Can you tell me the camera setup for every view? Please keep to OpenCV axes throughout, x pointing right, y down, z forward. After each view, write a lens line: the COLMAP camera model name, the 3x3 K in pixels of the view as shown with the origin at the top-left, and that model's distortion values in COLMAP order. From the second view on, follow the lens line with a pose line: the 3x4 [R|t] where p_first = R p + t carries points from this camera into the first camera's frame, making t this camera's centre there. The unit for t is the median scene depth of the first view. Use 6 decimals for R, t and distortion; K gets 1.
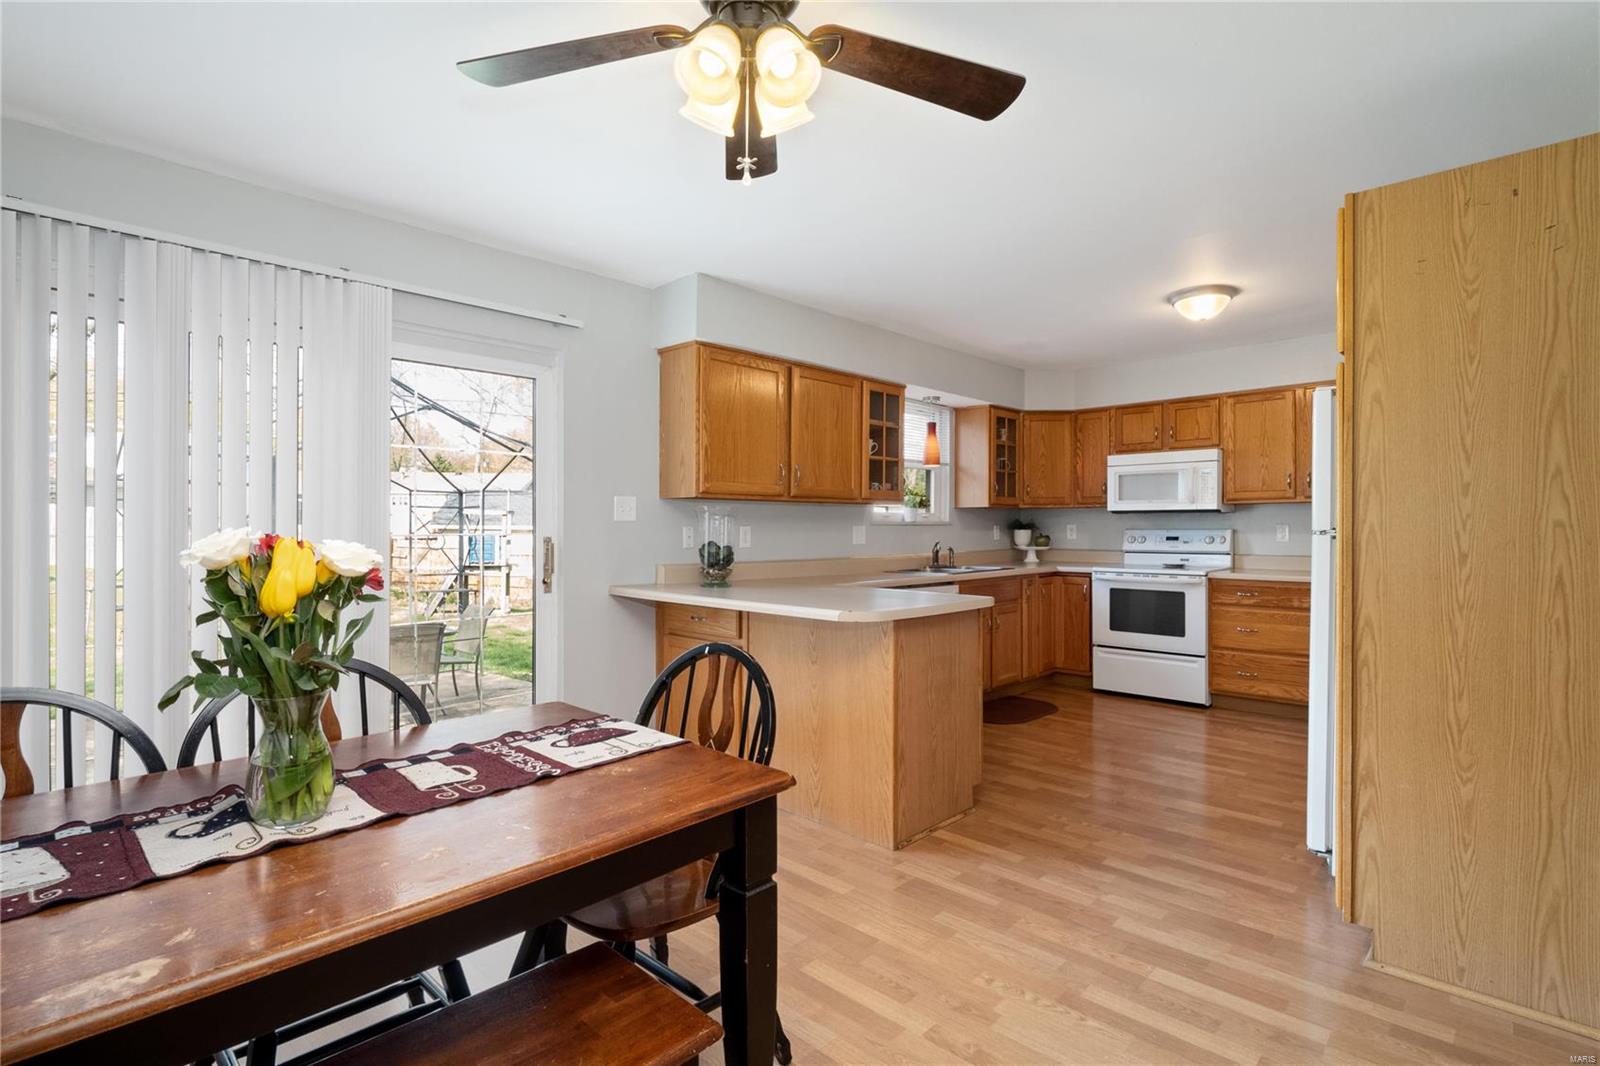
lens RADIAL K [[755.4, 0, 810.4], [0, 755.4, 527.7], [0, 0, 1]] dist [-0.001388, -0.001890]
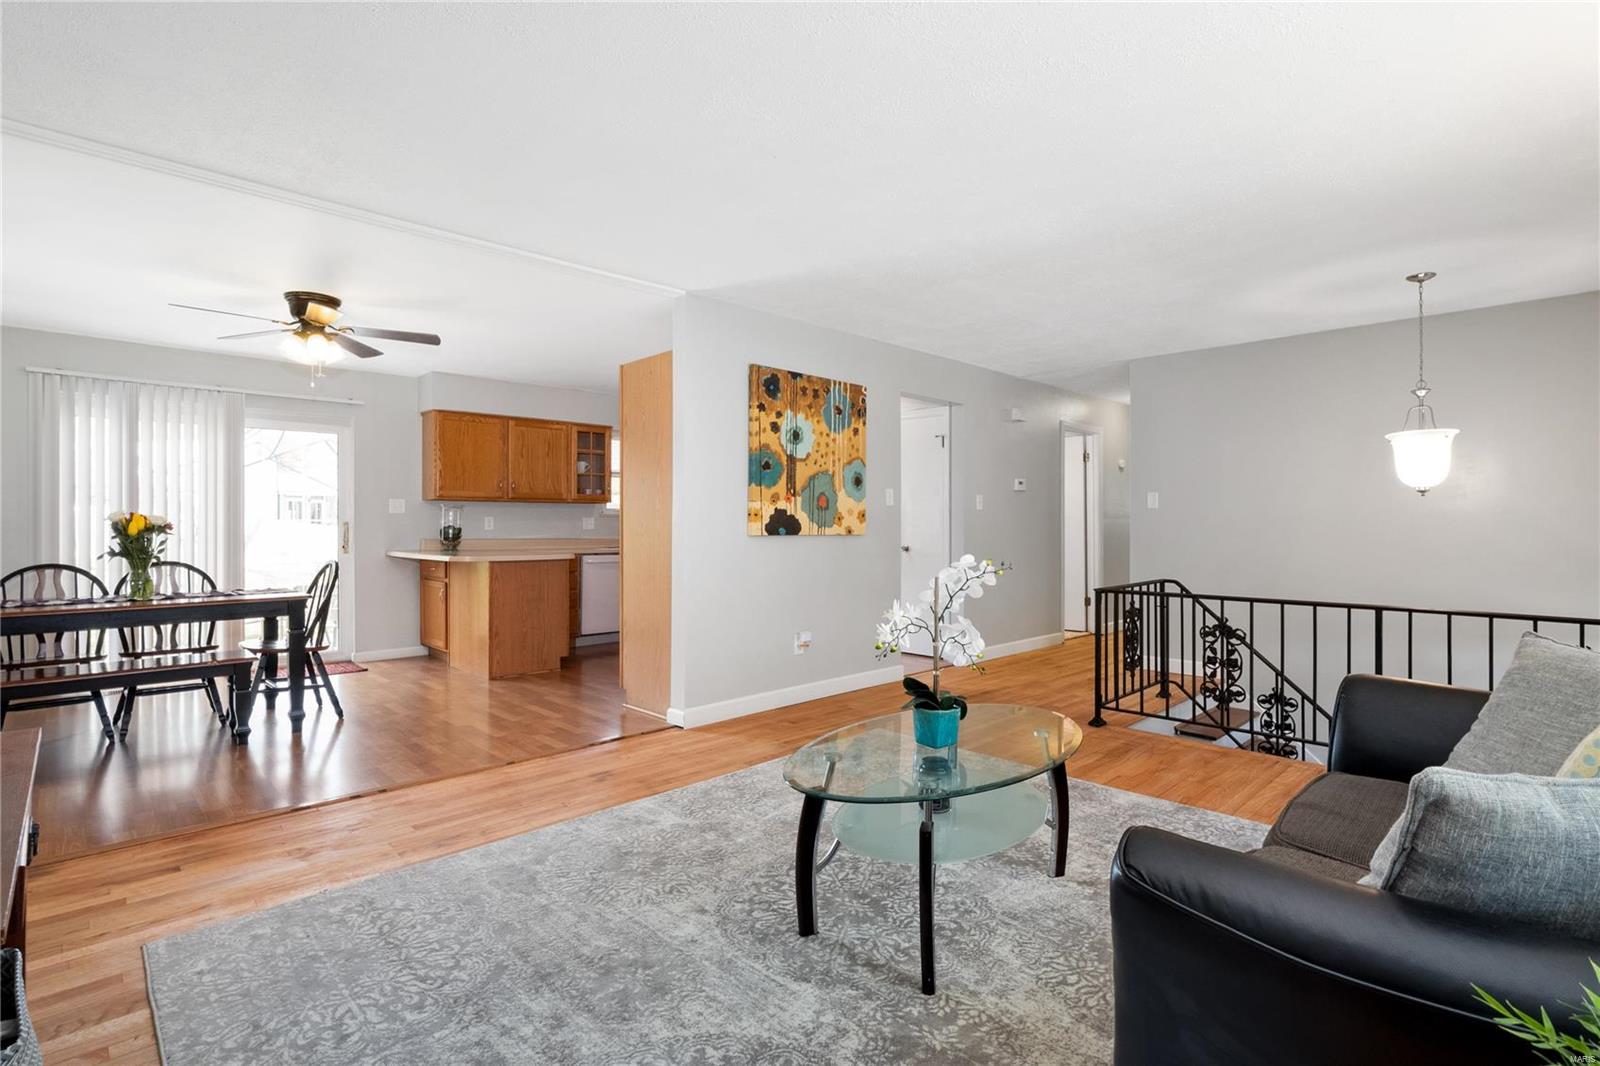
lens RADIAL K [[761.8, 0, 795.2], [0, 761.8, 526.6], [0, 0, 1]] dist [-0.007410, -0.000424]
pose [[0.999007, -0.001338, -0.044544, 0.537903], [0.001341, 0.999999, 0.000034, 0.016758], [0.044544, -0.000094, 0.999007, -0.504713]]
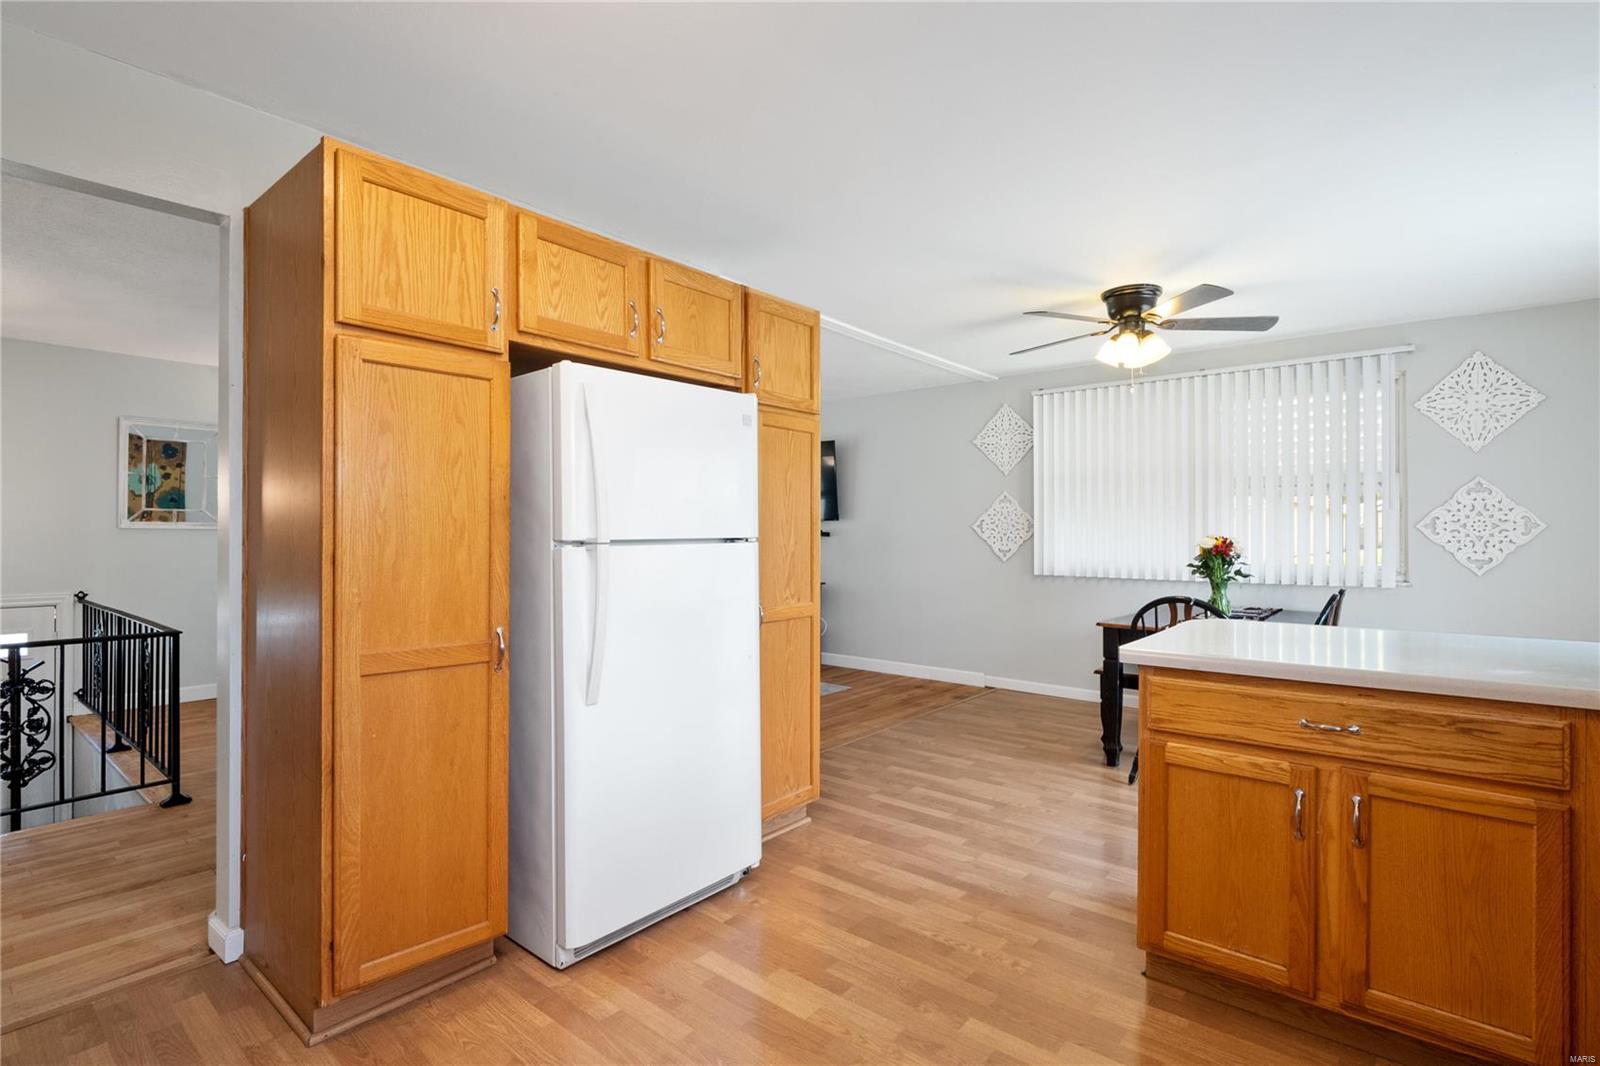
lens RADIAL K [[755.4, 0, 810.4], [0, 755.4, 527.7], [0, 0, 1]] dist [-0.001388, -0.001890]
pose [[-0.996699, -0.003362, -0.081112, 0.341560], [-0.002900, 0.999979, -0.005807, -0.000116], [0.081129, -0.005553, -0.996688, 1.000081]]
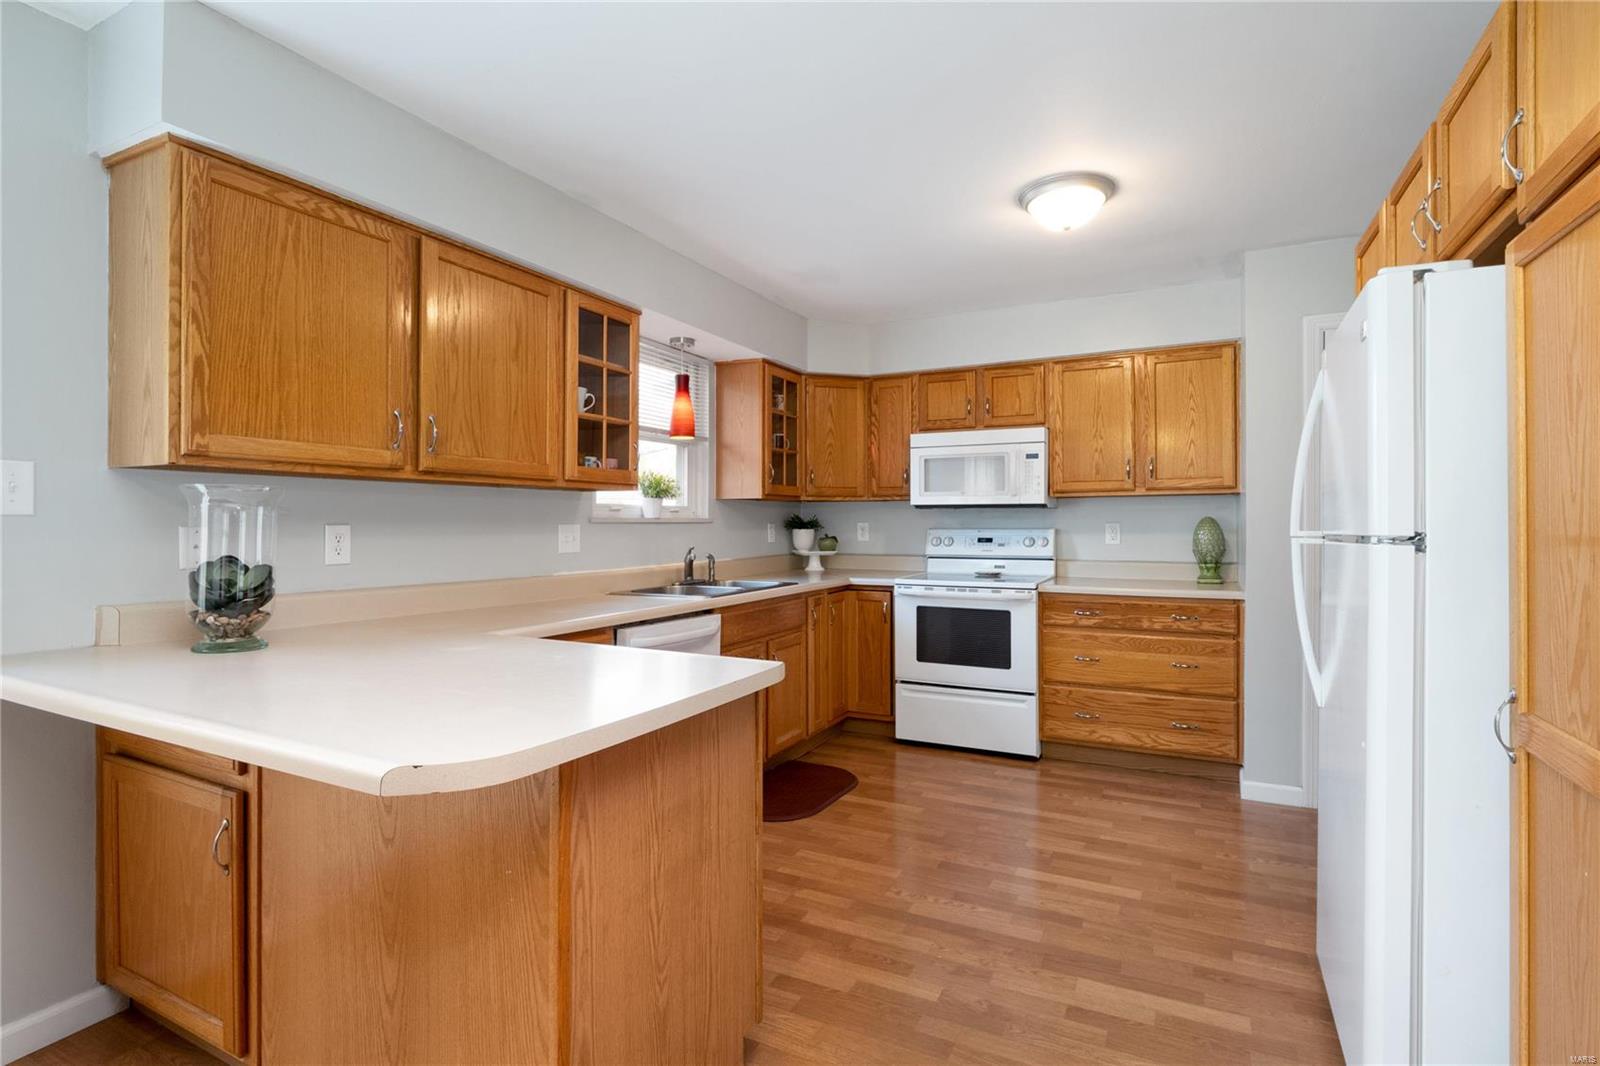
lens RADIAL K [[761.8, 0, 795.2], [0, 761.8, 526.6], [0, 0, 1]] dist [-0.007410, -0.000424]
pose [[0.959485, -0.000123, 0.281760, 0.064713], [-0.000588, 0.999997, 0.002442, -0.002262], [-0.281760, -0.002509, 0.959482, 0.309846]]
